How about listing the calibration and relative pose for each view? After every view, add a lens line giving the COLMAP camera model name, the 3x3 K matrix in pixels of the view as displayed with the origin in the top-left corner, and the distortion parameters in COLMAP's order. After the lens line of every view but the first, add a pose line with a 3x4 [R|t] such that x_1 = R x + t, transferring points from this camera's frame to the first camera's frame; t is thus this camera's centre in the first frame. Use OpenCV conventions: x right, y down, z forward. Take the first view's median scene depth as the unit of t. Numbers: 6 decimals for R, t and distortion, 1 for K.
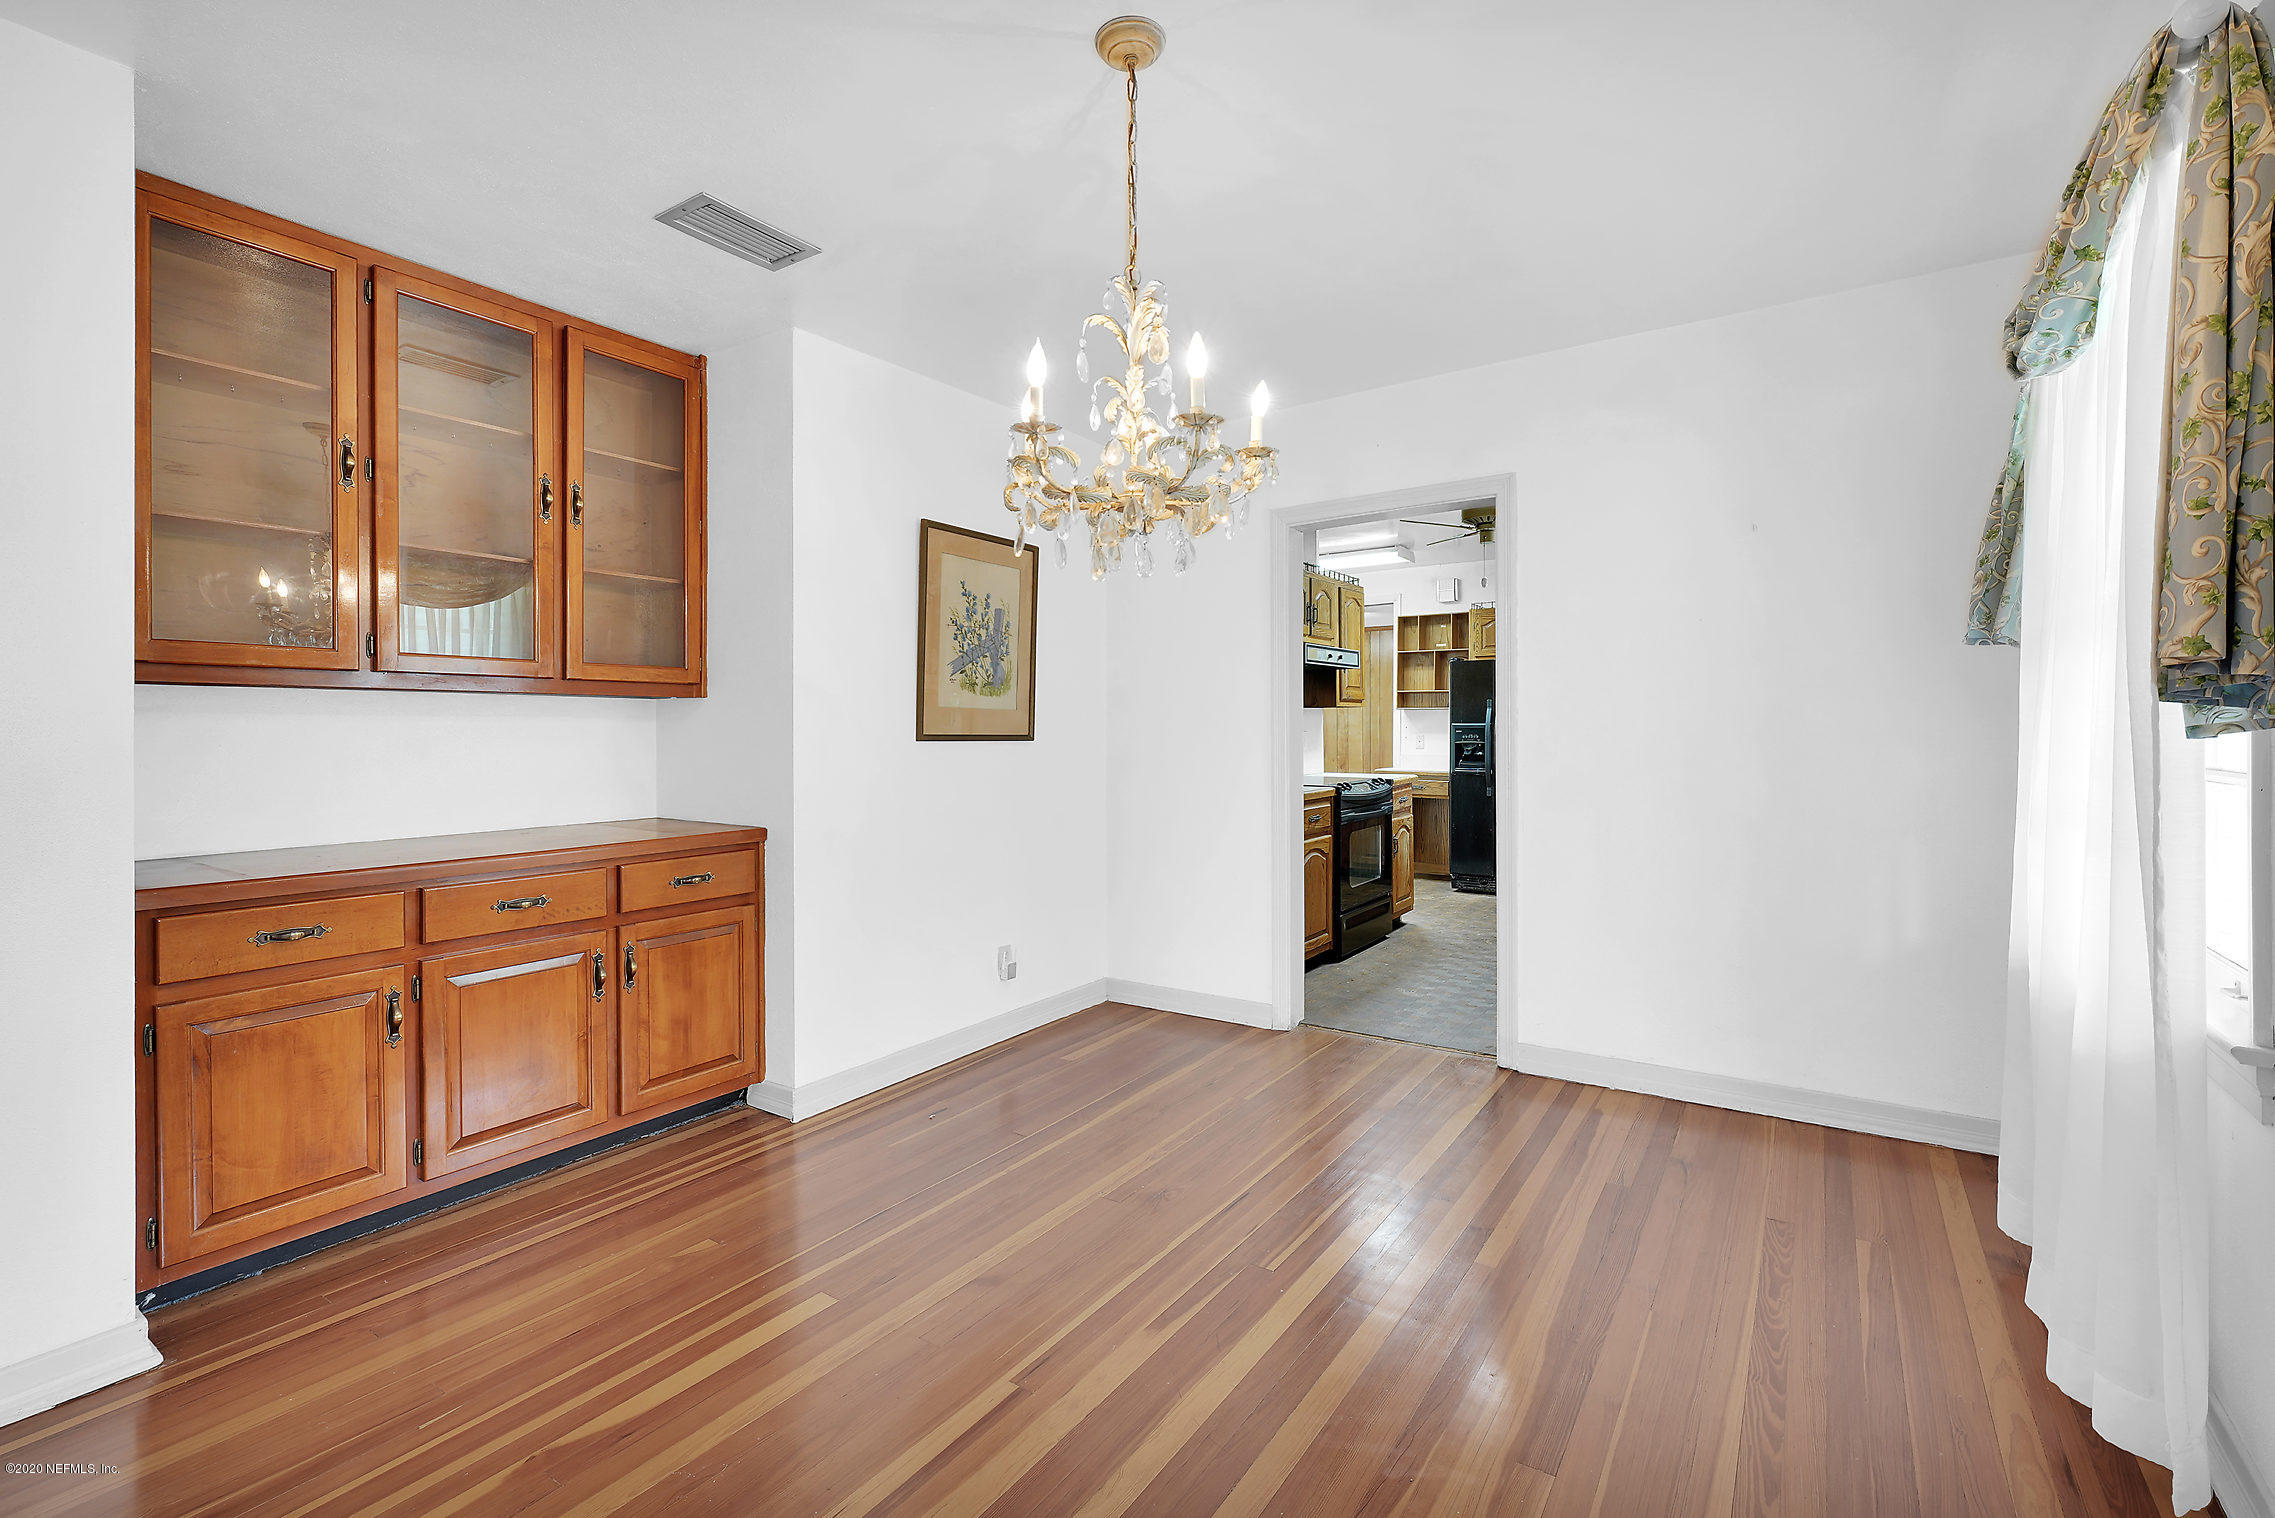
lens RADIAL K [[1013.3, 0, 1128.4], [0, 1013.3, 735.8], [0, 0, 1]] dist [0.001435, -0.000105]
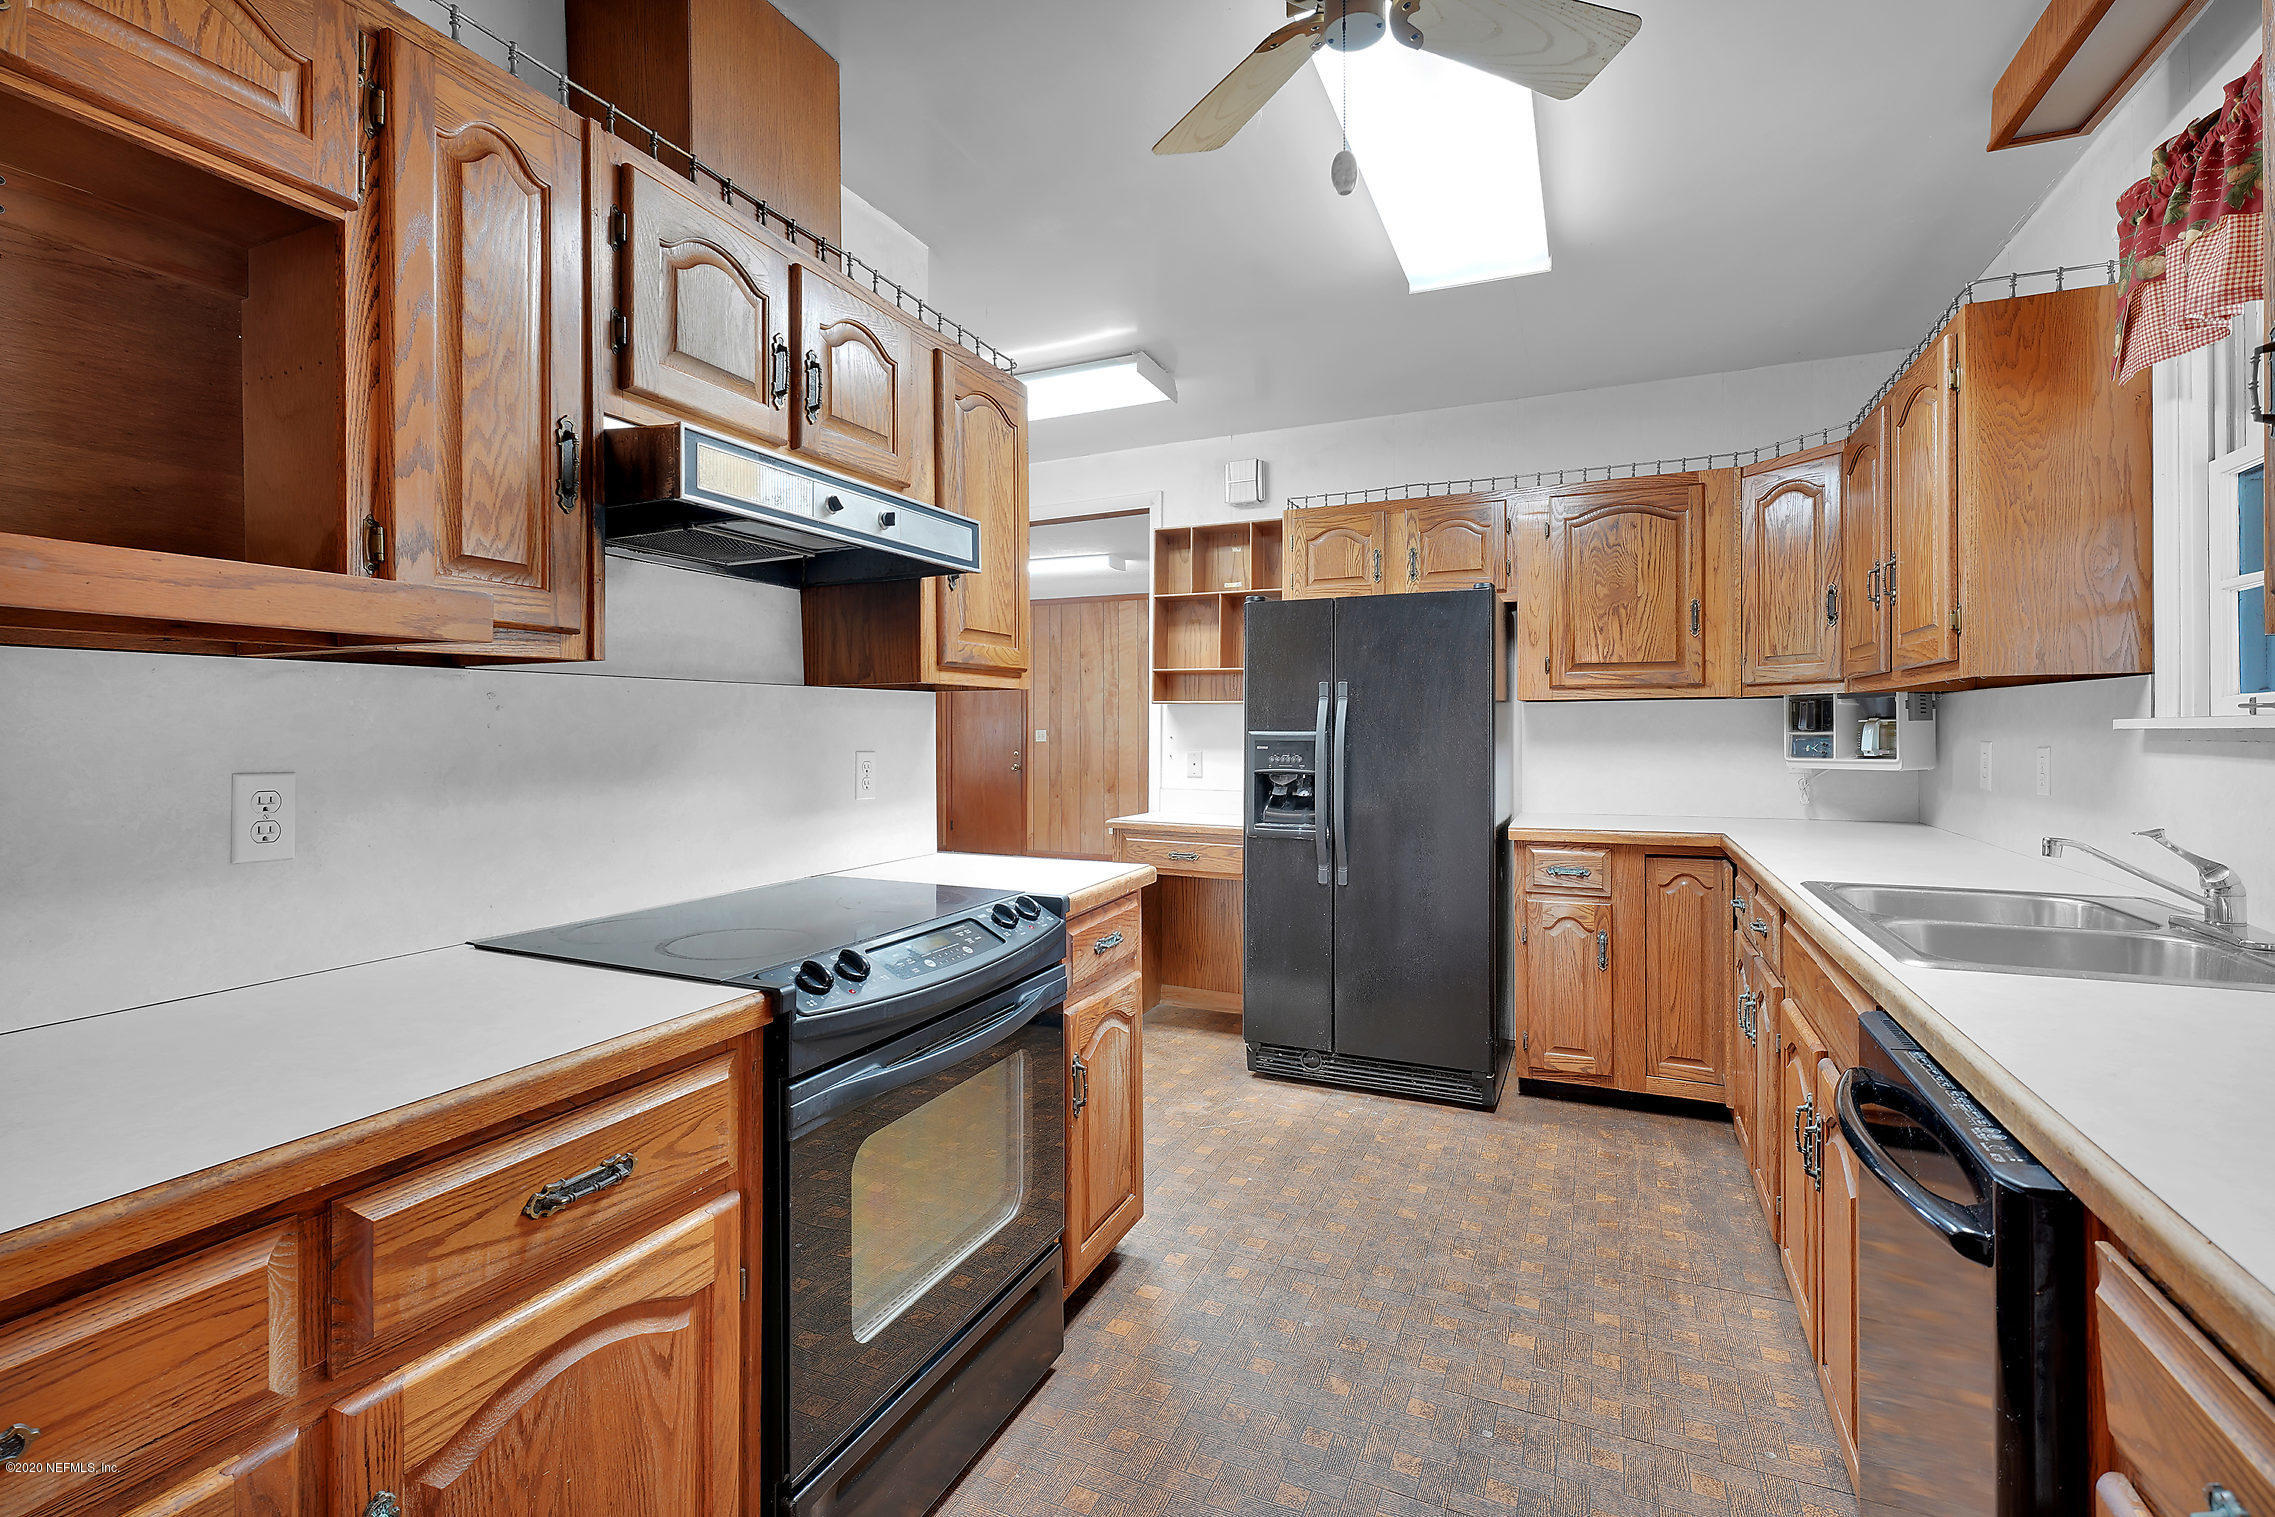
lens RADIAL K [[1013.3, 0, 1128.4], [0, 1013.3, 735.3], [0, 0, 1]] dist [0.001435, -0.000105]
pose [[0.984776, 0.002306, 0.173811, 0.370248], [-0.001408, 0.999985, -0.005287, -0.015063], [-0.173820, 0.004962, 0.984765, 1.107432]]
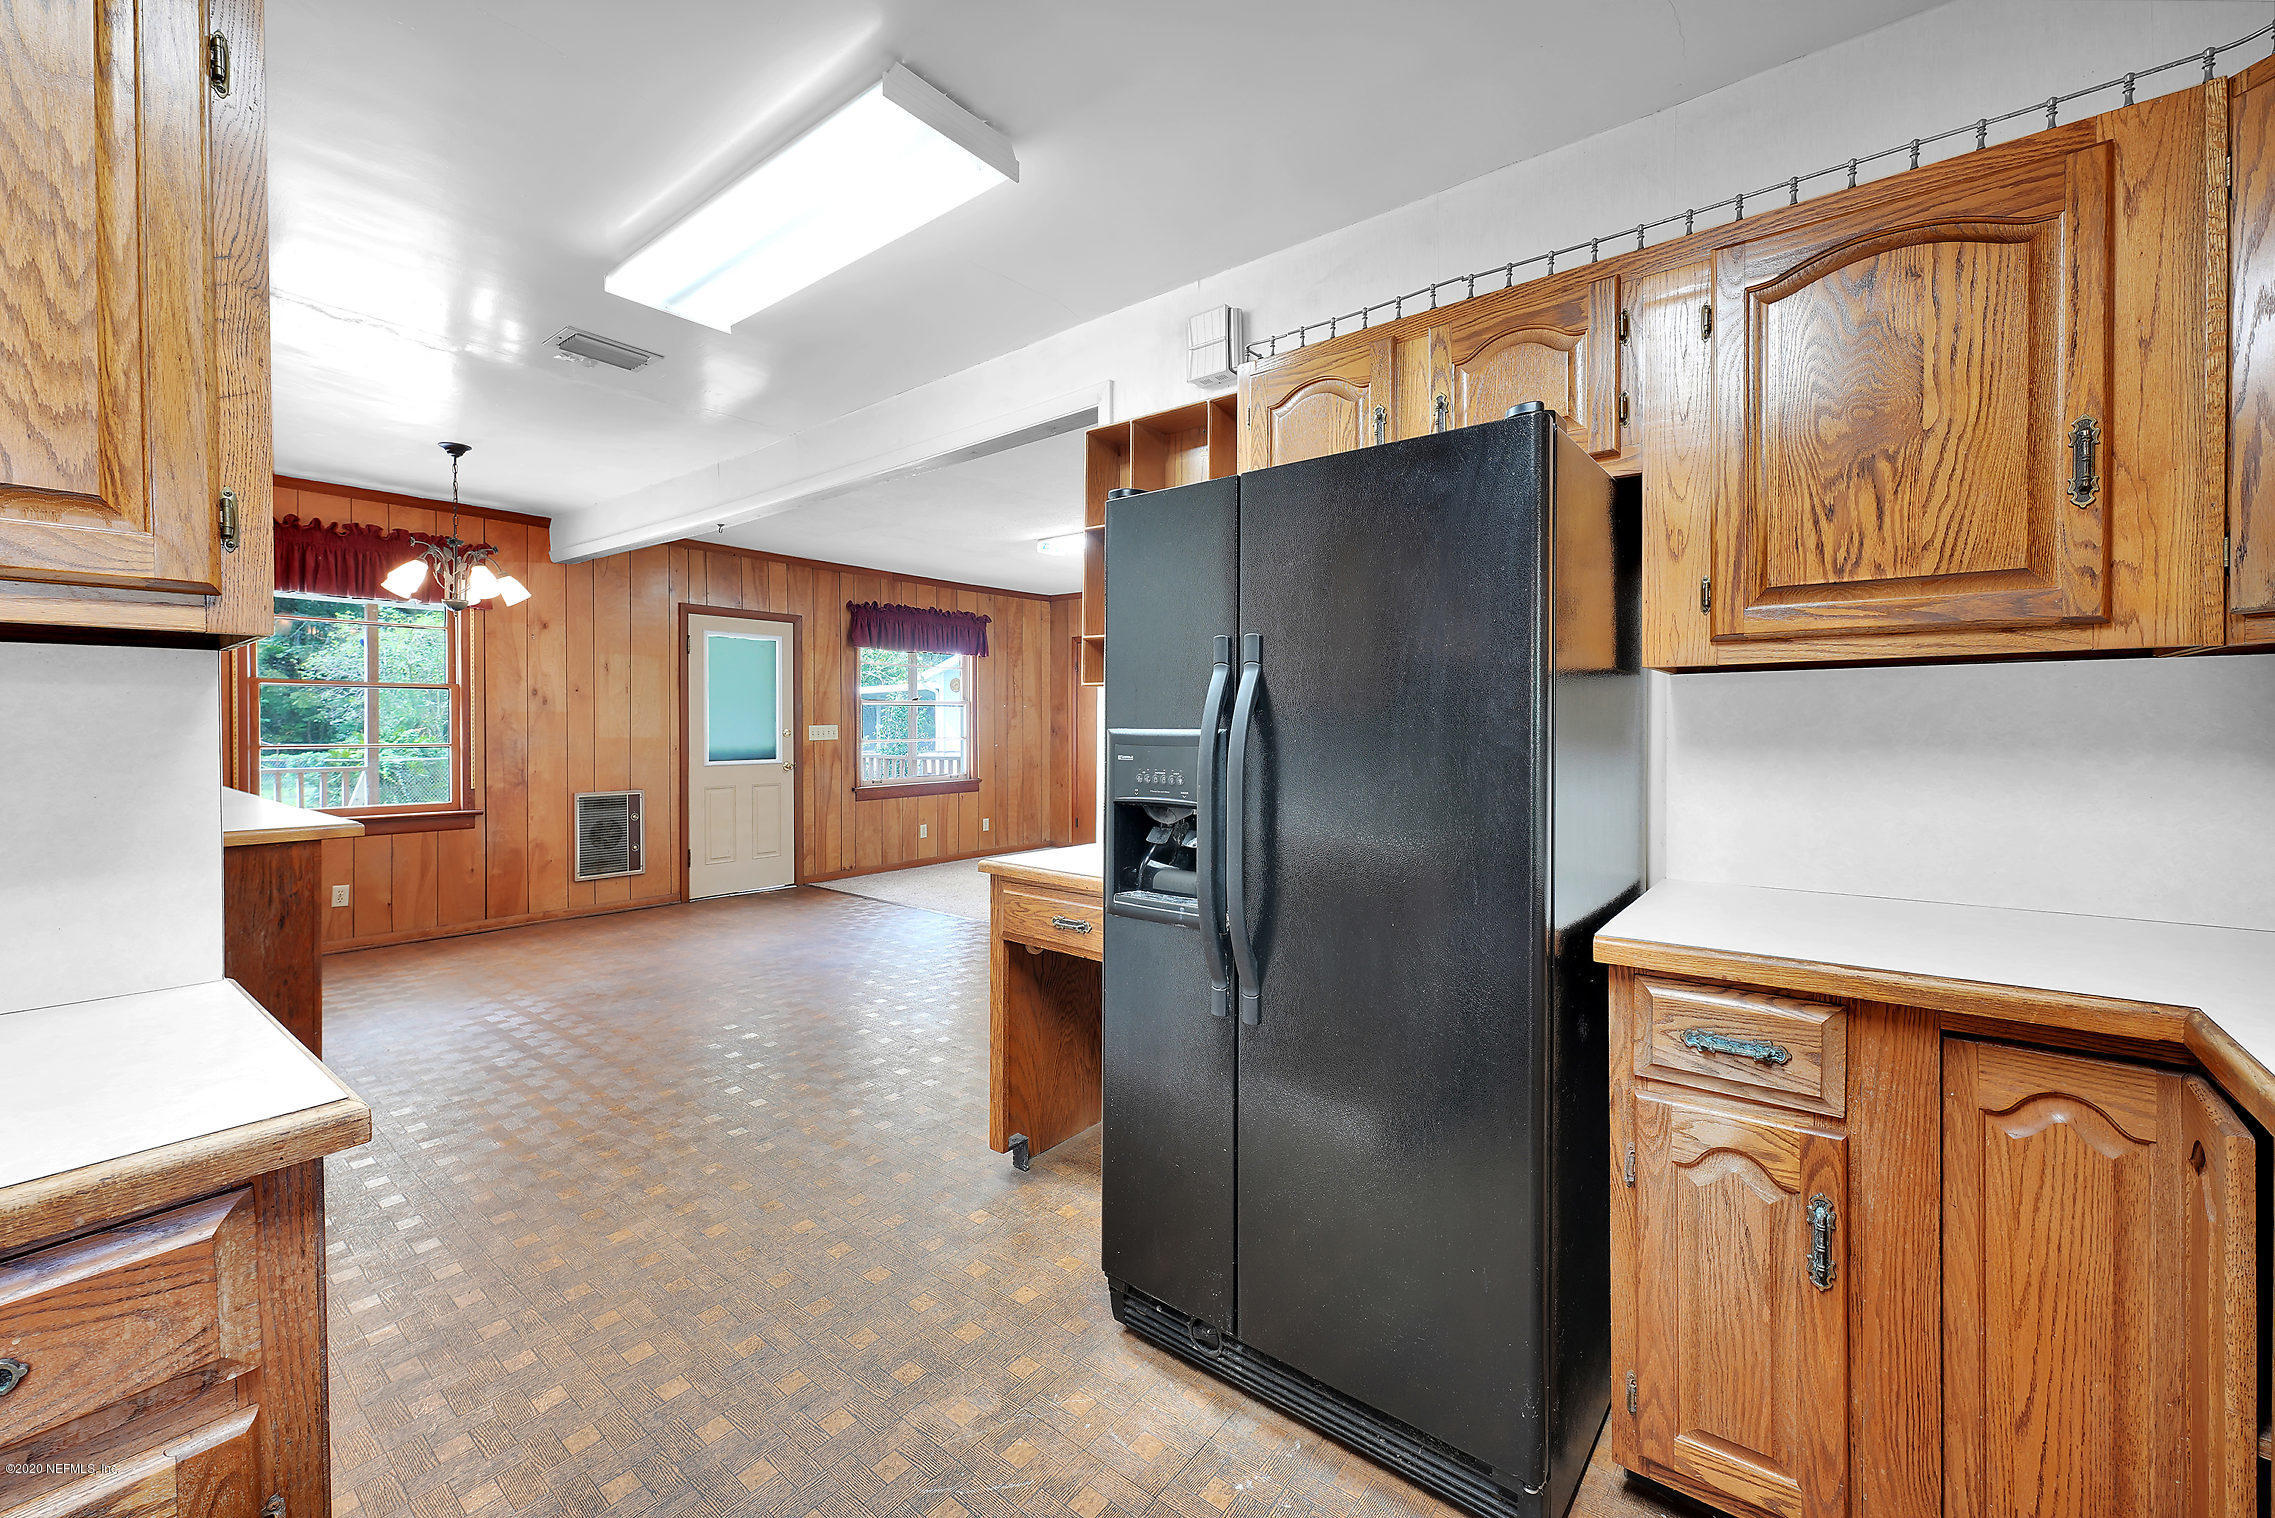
lens RADIAL K [[908.1, 0, 1135.9], [0, 908.1, 734.5], [0, 0, 1]] dist [0.001638, 0.000460]
pose [[0.997329, 0.002679, -0.072986, 0.715985], [-0.002476, 0.999993, 0.002873, -0.022726], [0.072993, -0.002685, 0.997329, 1.570731]]
